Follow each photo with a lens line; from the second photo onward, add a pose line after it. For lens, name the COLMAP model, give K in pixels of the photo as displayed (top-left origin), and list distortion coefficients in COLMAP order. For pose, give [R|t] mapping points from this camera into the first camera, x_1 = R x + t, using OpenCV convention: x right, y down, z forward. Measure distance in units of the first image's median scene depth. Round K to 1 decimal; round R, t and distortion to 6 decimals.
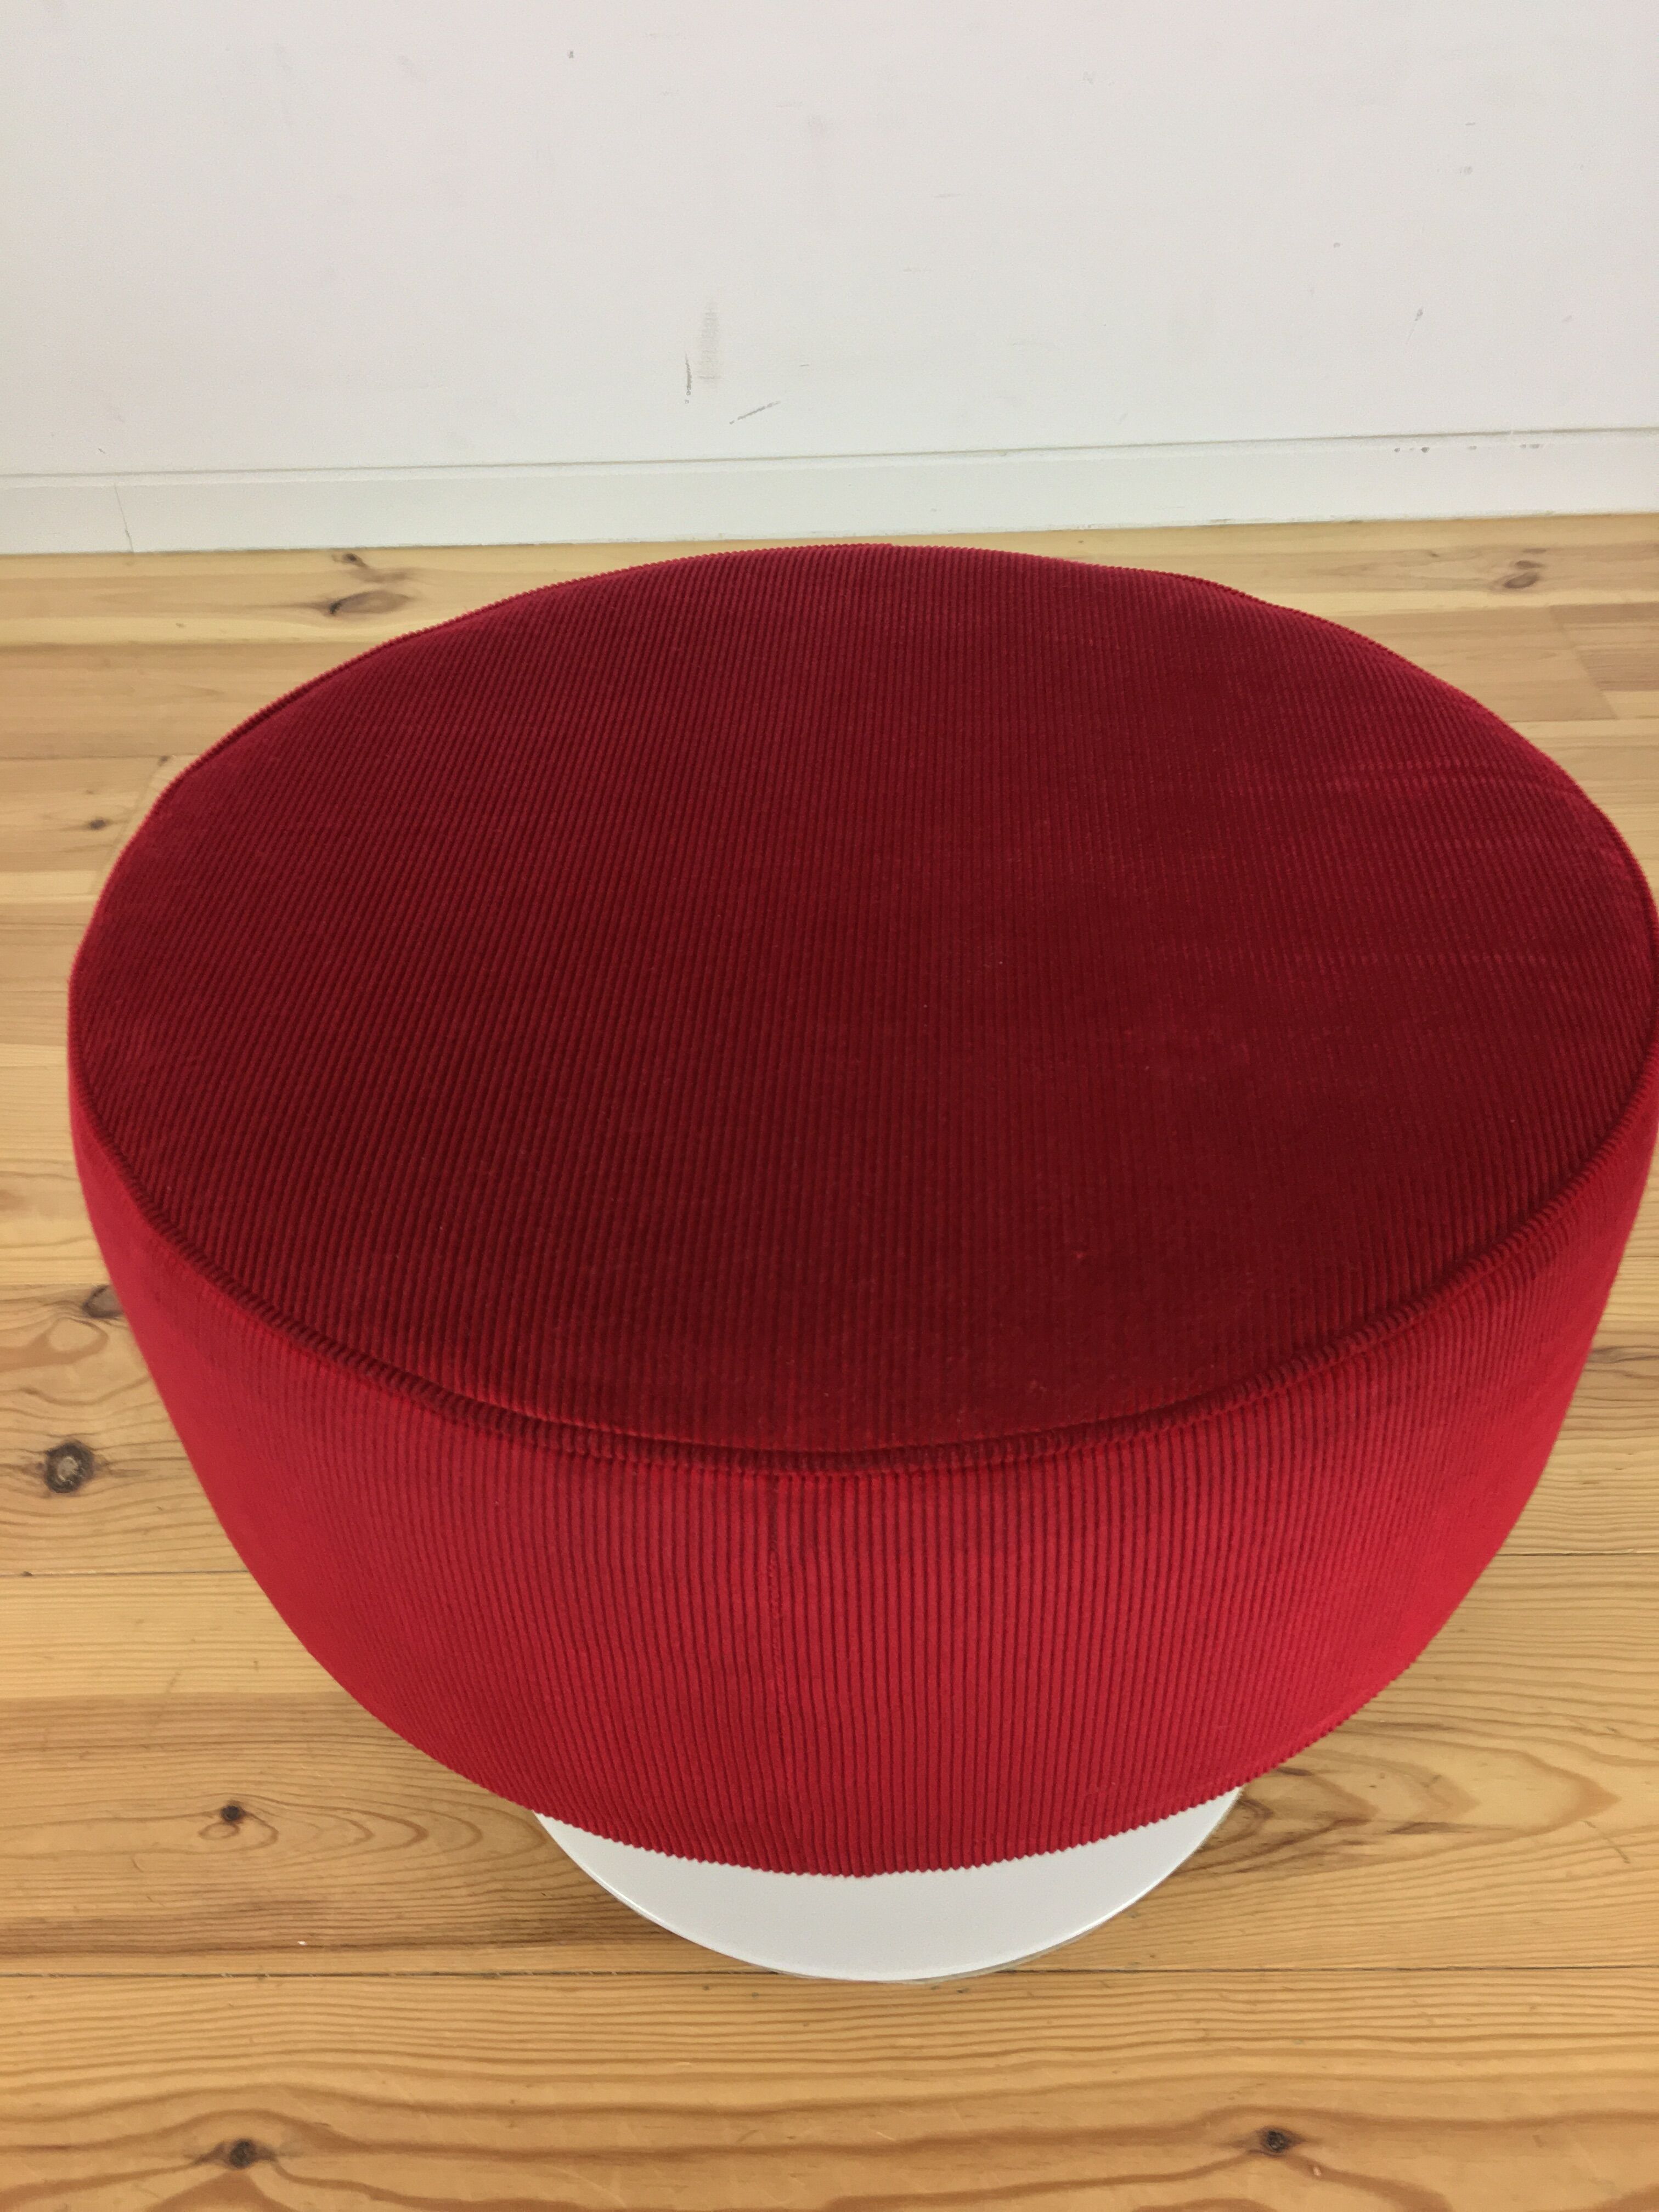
lens RADIAL K [[1905.0, 0, 824.3], [0, 1905.0, 1098.5], [0, 0, 1]] dist [0.068569, -0.123352]
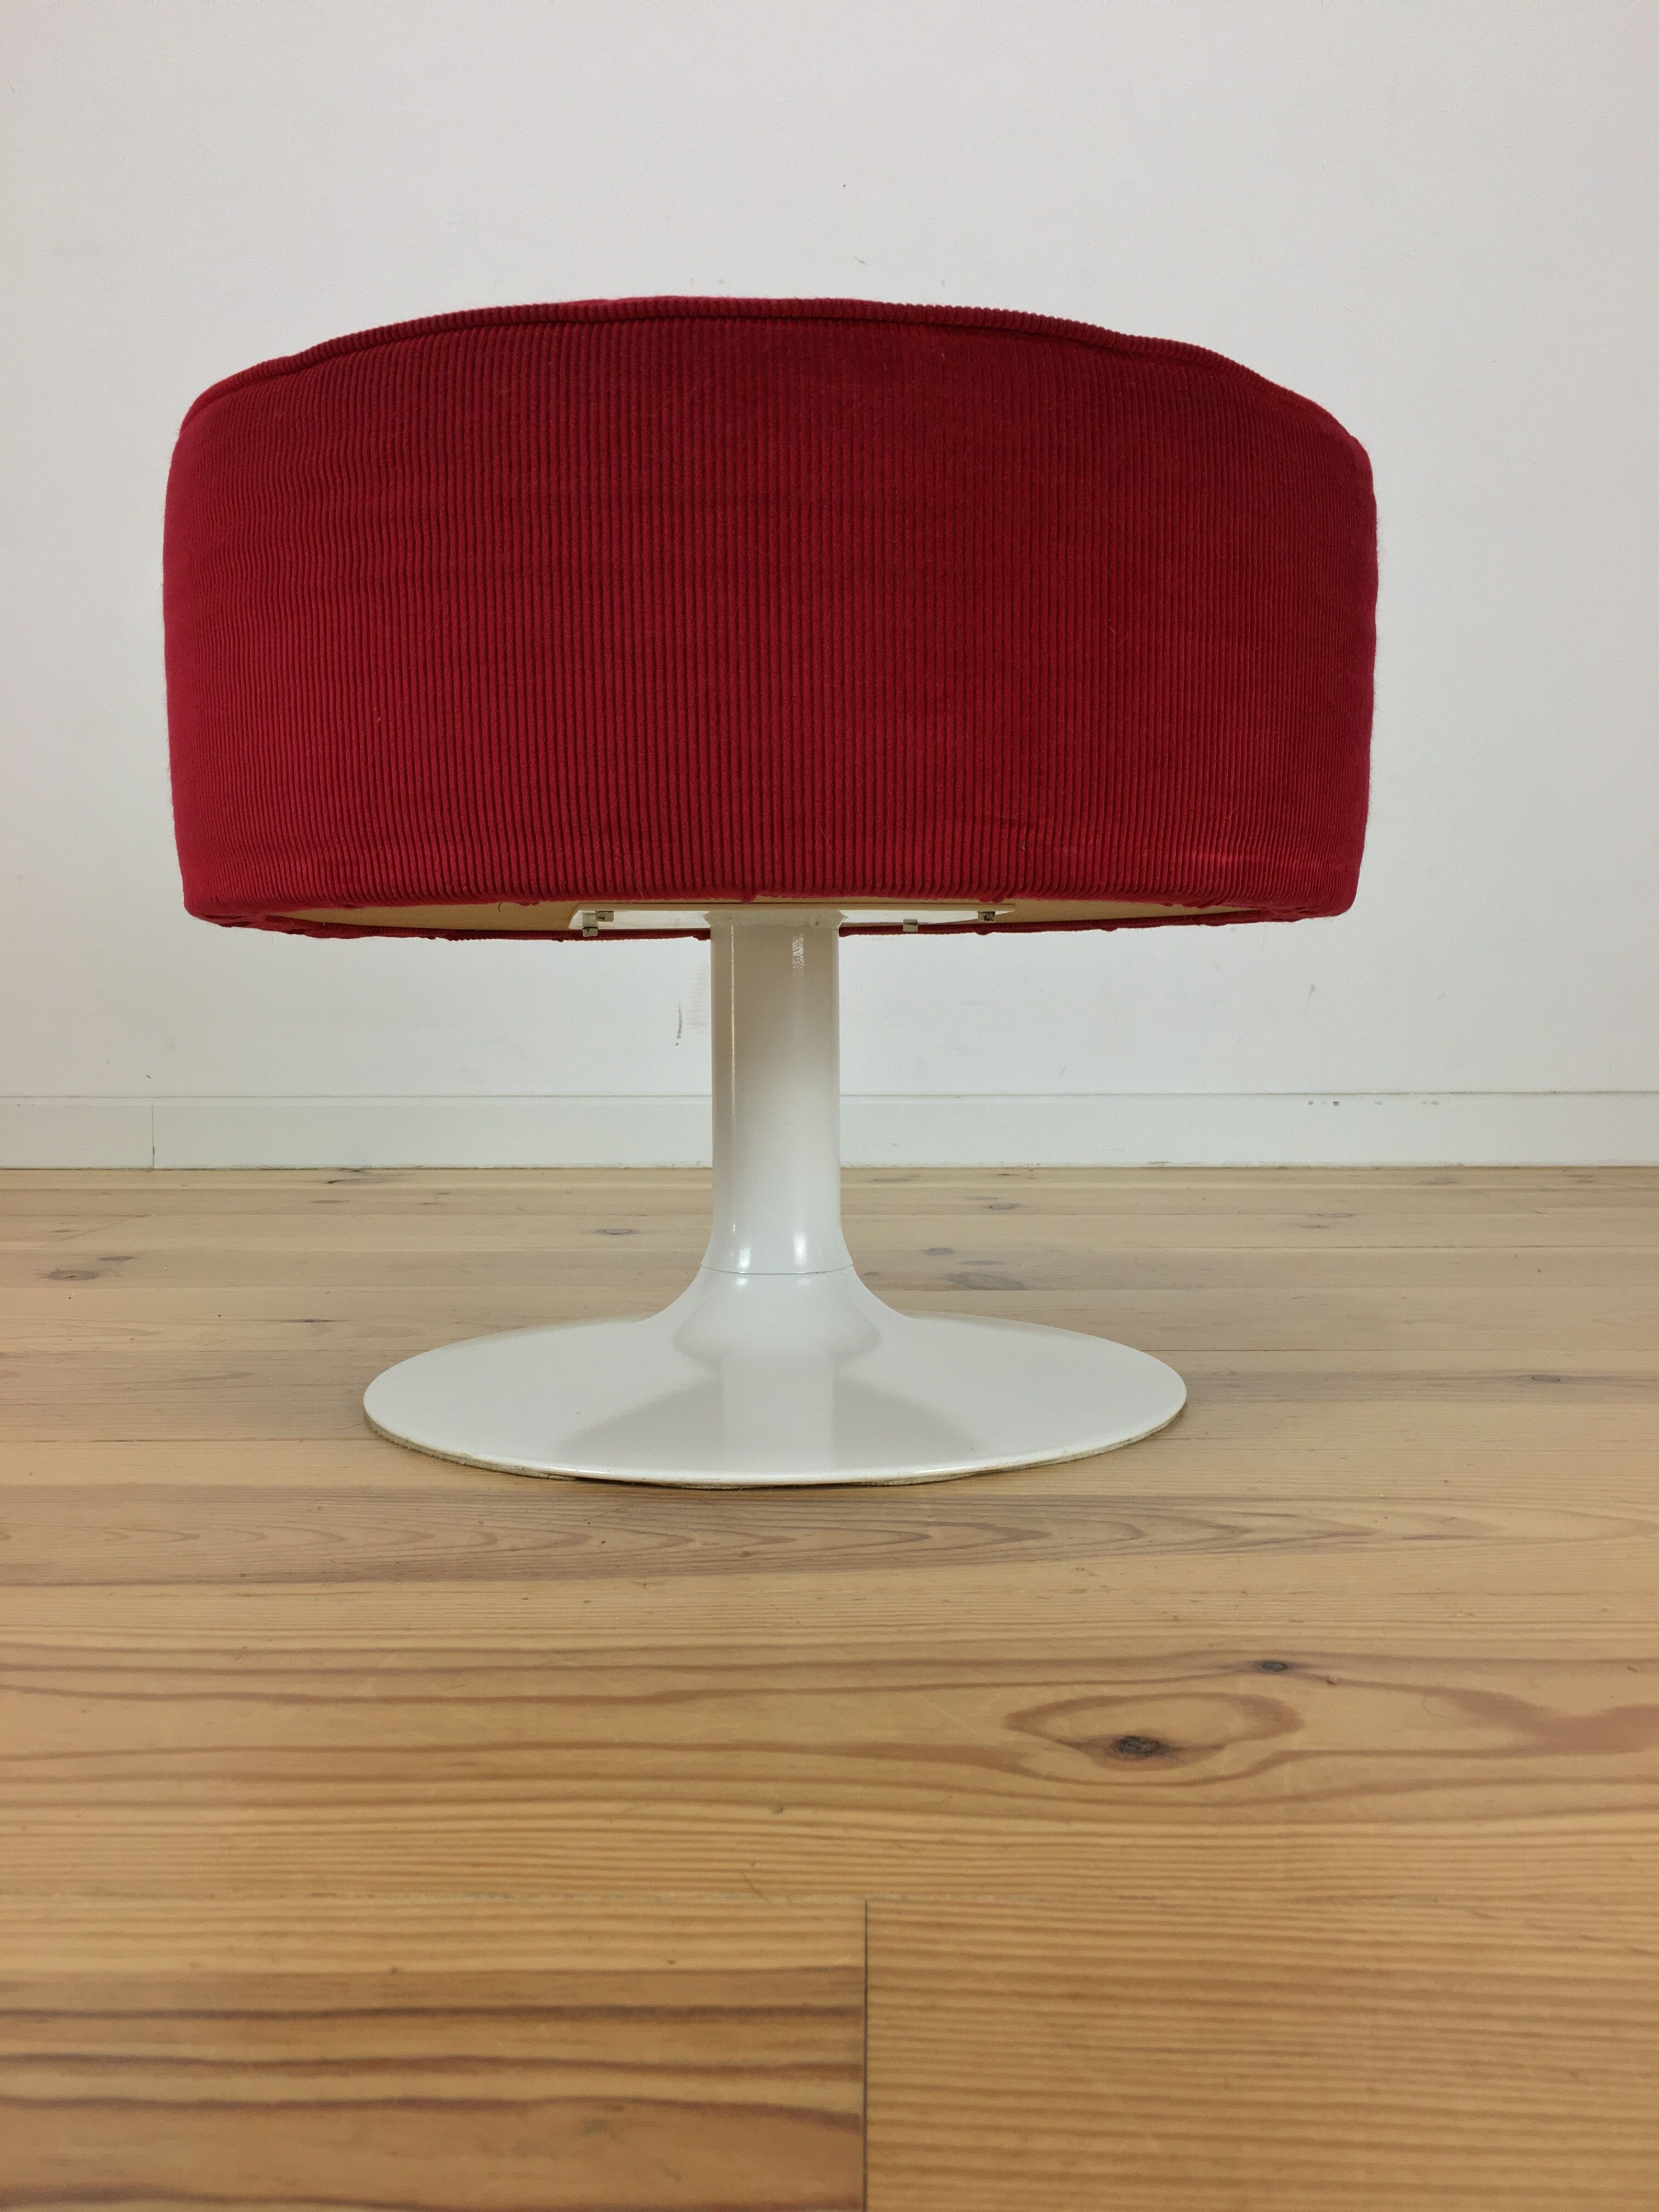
lens RADIAL K [[1905.0, 0, 820.5], [0, 1905.0, 1095.1], [0, 0, 1]] dist [0.068569, -0.123352]
pose [[0.999420, 0.032147, -0.011272, 0.055481], [-0.032390, 0.794234, -0.606748, 0.717640], [-0.010552, 0.606761, 0.794814, 0.252032]]
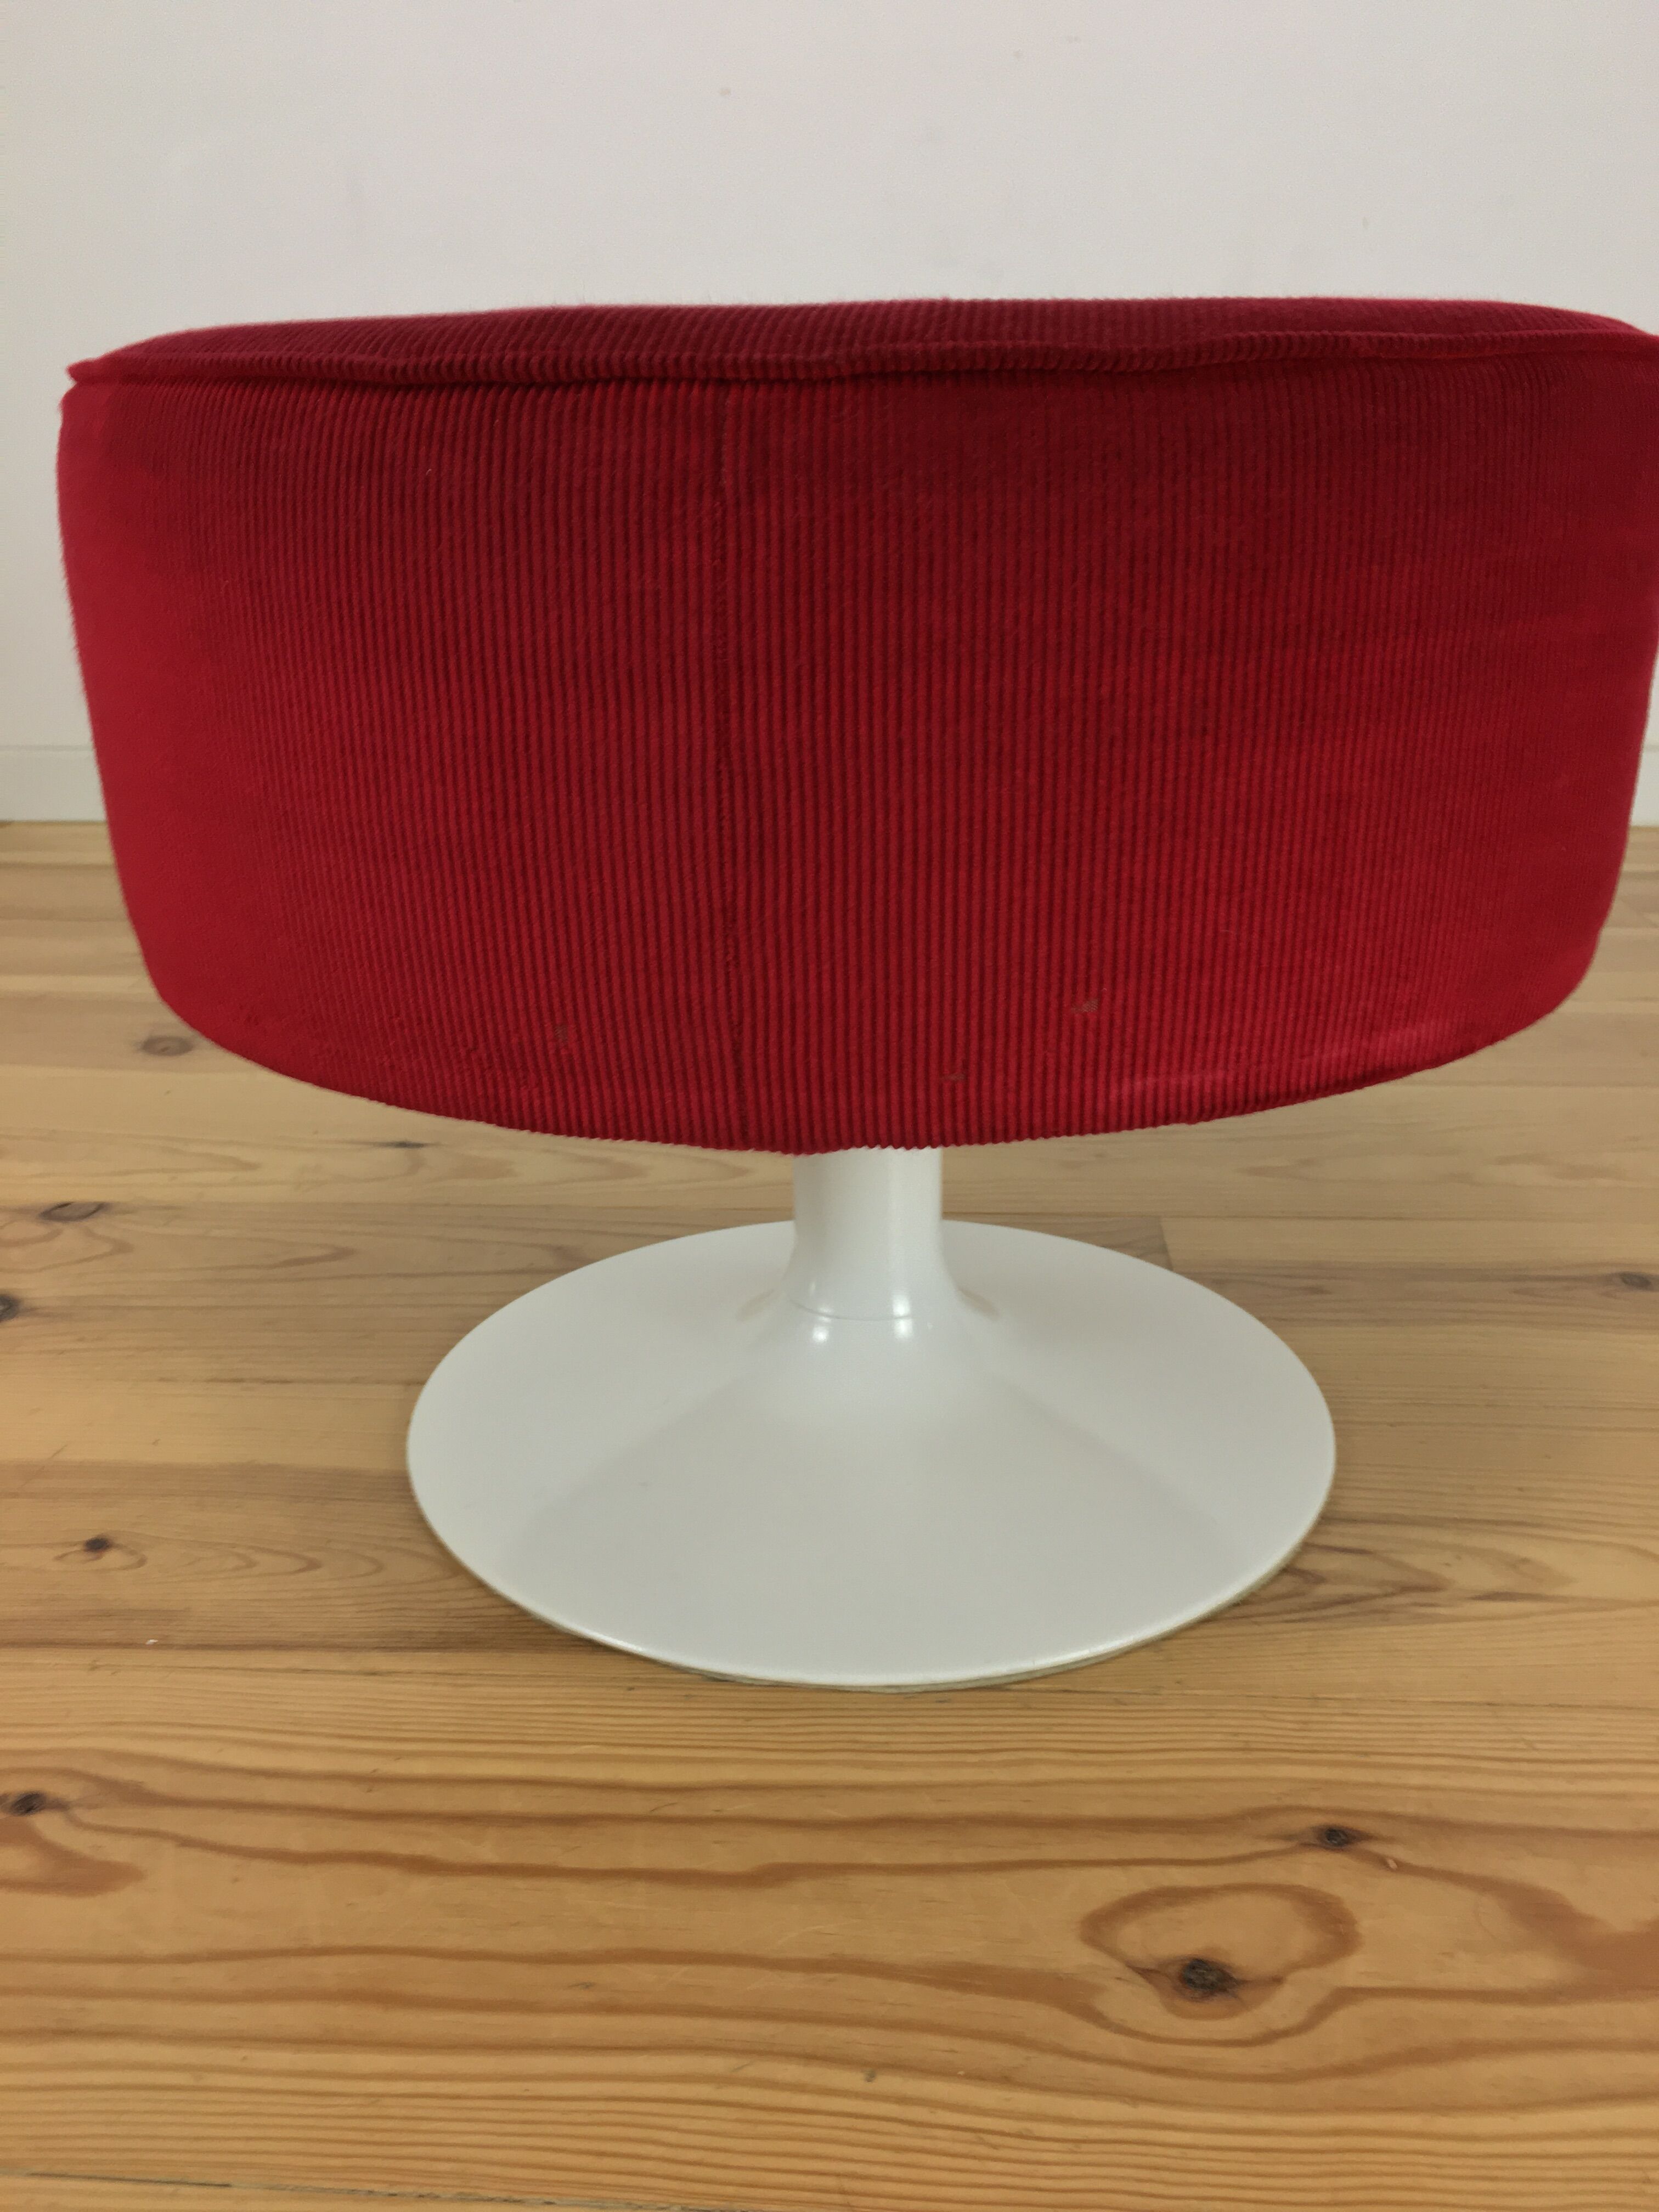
lens RADIAL K [[1905.0, 0, 821.5], [0, 1905.0, 1146.1], [0, 0, 1]] dist [0.068569, -0.123352]
pose [[0.998276, 0.041162, -0.041838, 0.042042], [-0.052659, 0.942938, -0.328778, 0.477817], [0.025918, 0.330415, 0.943480, 0.147788]]
